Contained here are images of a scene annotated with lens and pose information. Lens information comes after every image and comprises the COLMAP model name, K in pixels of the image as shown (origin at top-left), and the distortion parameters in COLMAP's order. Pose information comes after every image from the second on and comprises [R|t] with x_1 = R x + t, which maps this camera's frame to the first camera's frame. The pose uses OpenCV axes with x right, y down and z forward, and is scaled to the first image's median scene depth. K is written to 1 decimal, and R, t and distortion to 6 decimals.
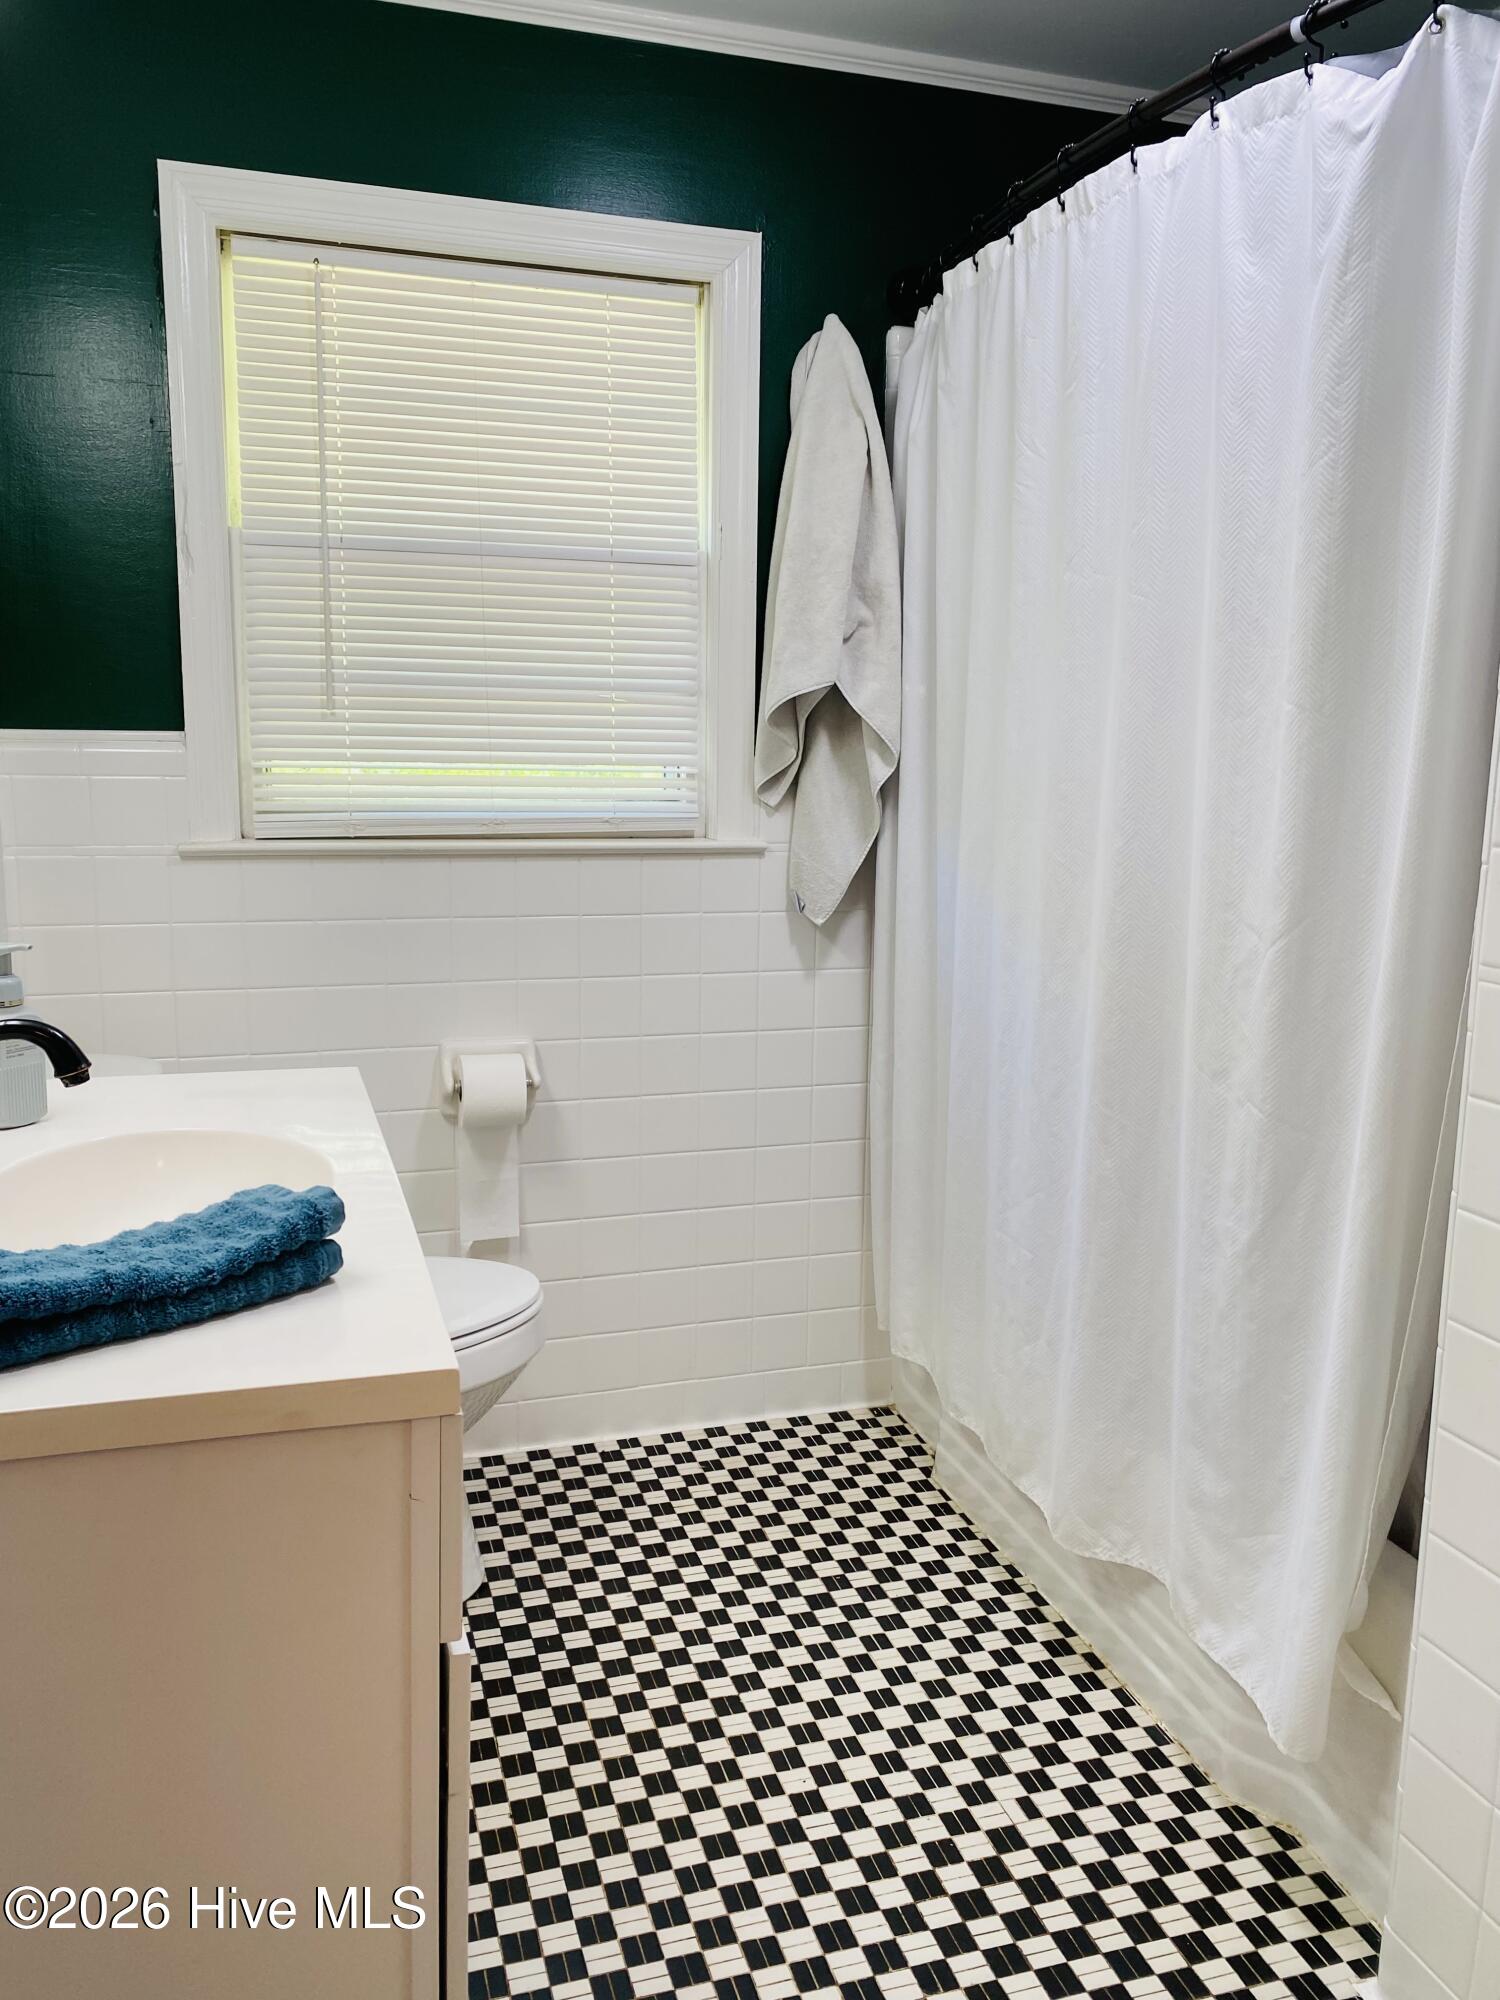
lens RADIAL K [[1523.1, 0, 760.7], [0, 1523.1, 994.7], [0, 0, 1]] dist [0.011230, -0.012548]
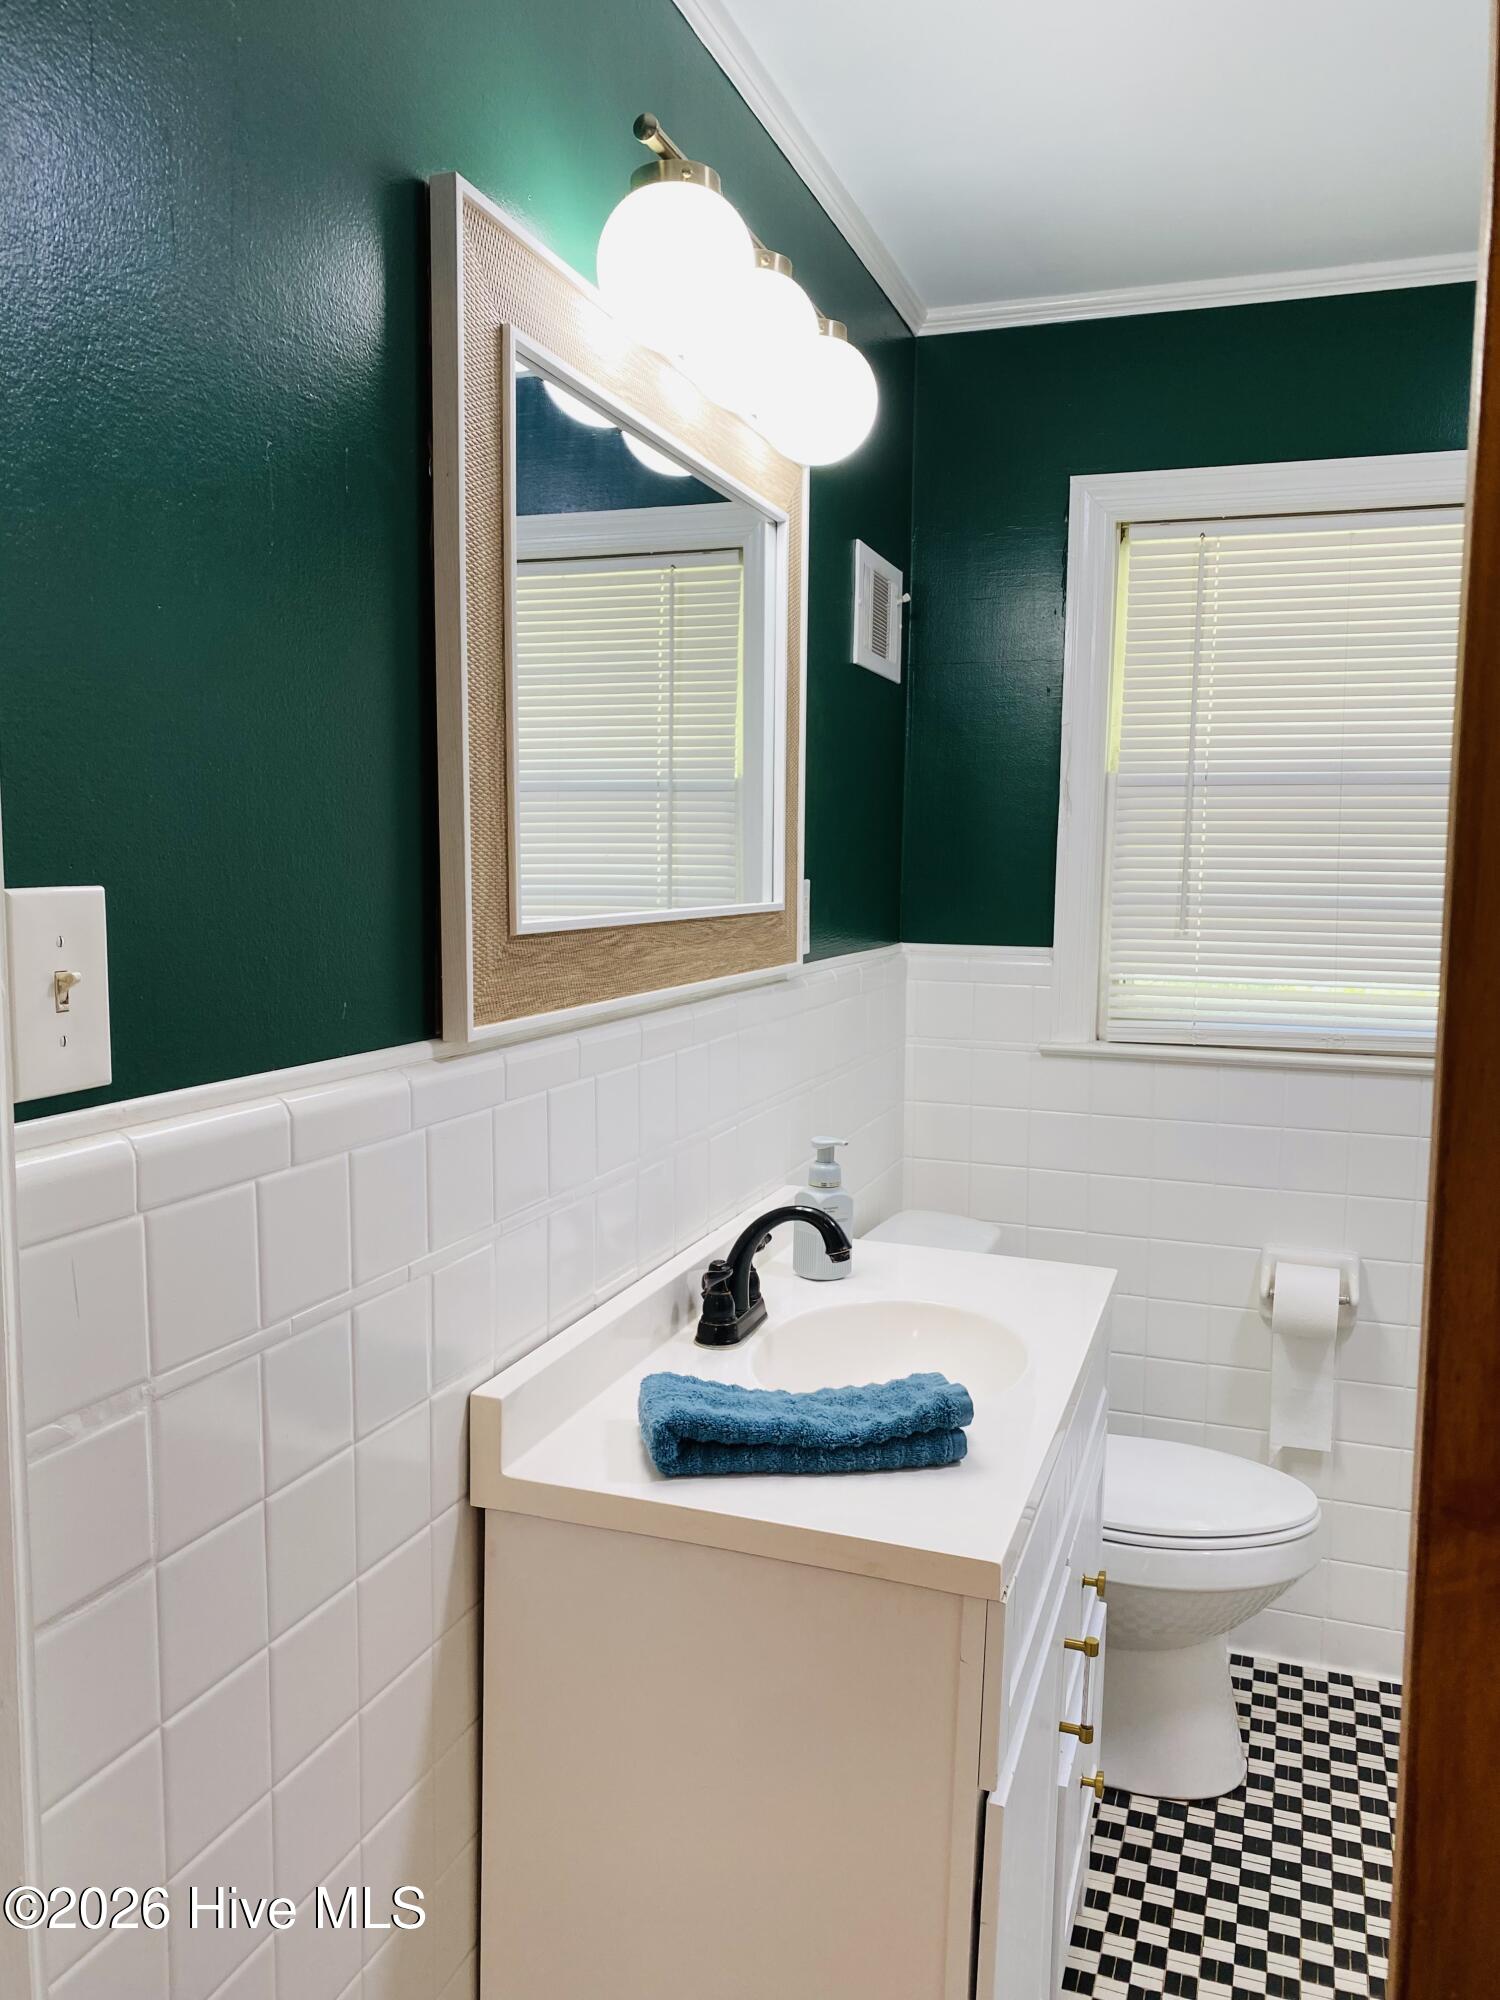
lens RADIAL K [[1502.8, 0, 752.2], [0, 1502.8, 1026.8], [0, 0, 1]] dist [0.040849, -0.056218]
pose [[0.792610, 0.061708, -0.606598, 0.140595], [-0.104900, 0.993832, -0.035966, -0.047153], [0.600637, 0.092139, 0.794195, -0.045355]]
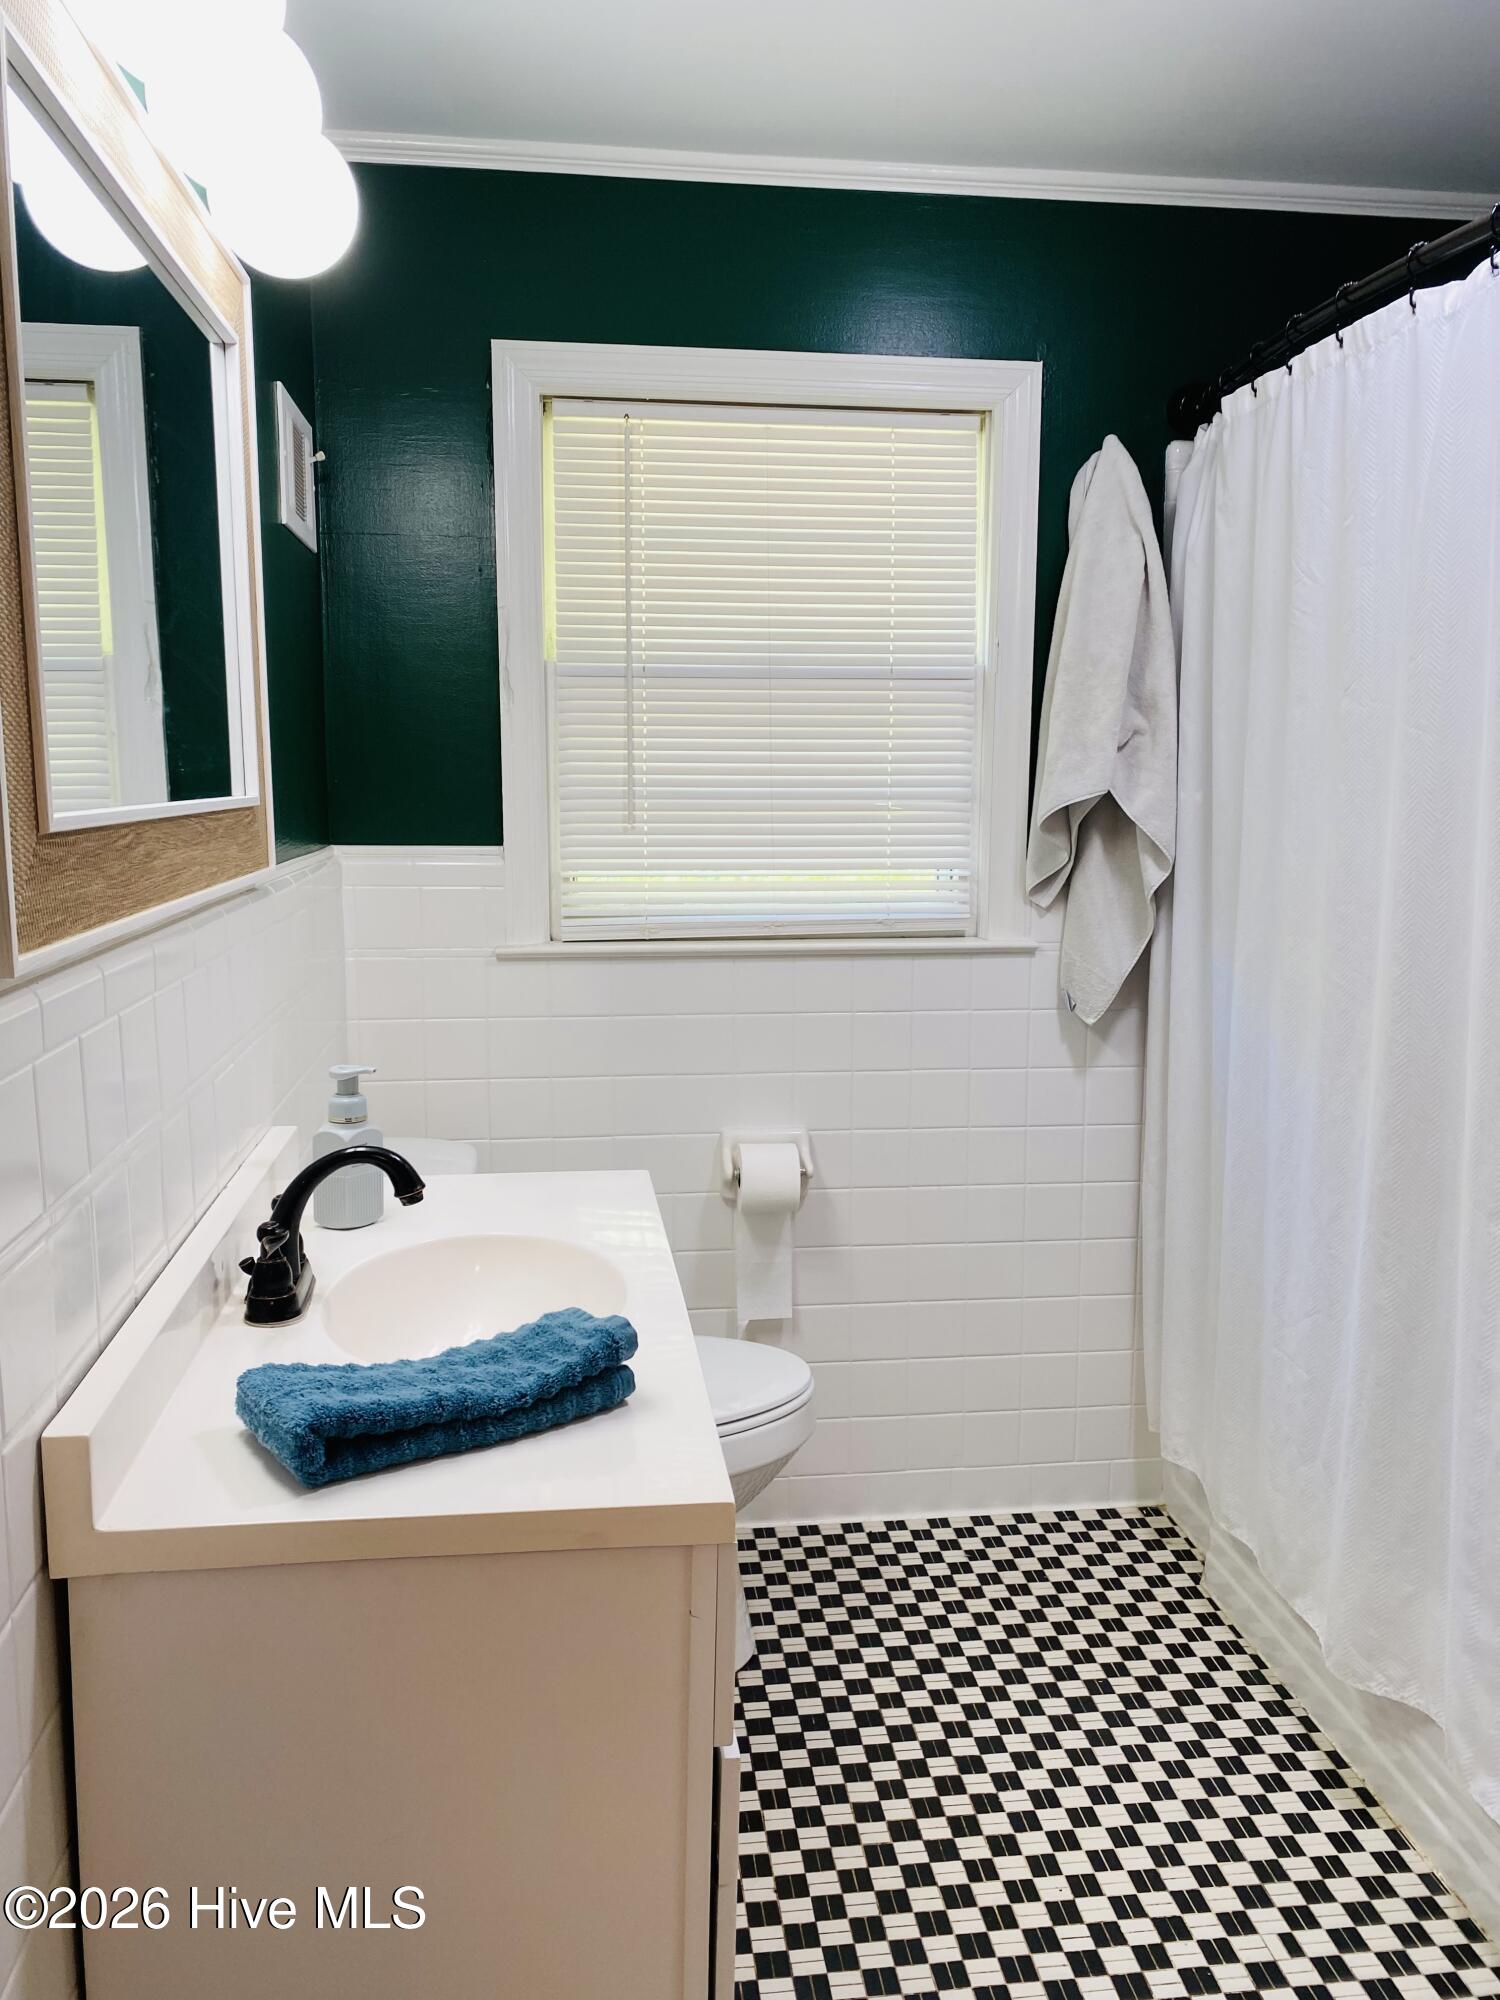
lens RADIAL K [[1523.1, 0, 760.7], [0, 1523.1, 994.7], [0, 0, 1]] dist [0.011230, -0.012548]
pose [[0.983202, 0.013492, -0.182022, 0.007426], [-0.018809, 0.999444, -0.027516, -0.038626], [0.181549, 0.030478, 0.982909, -0.042256]]
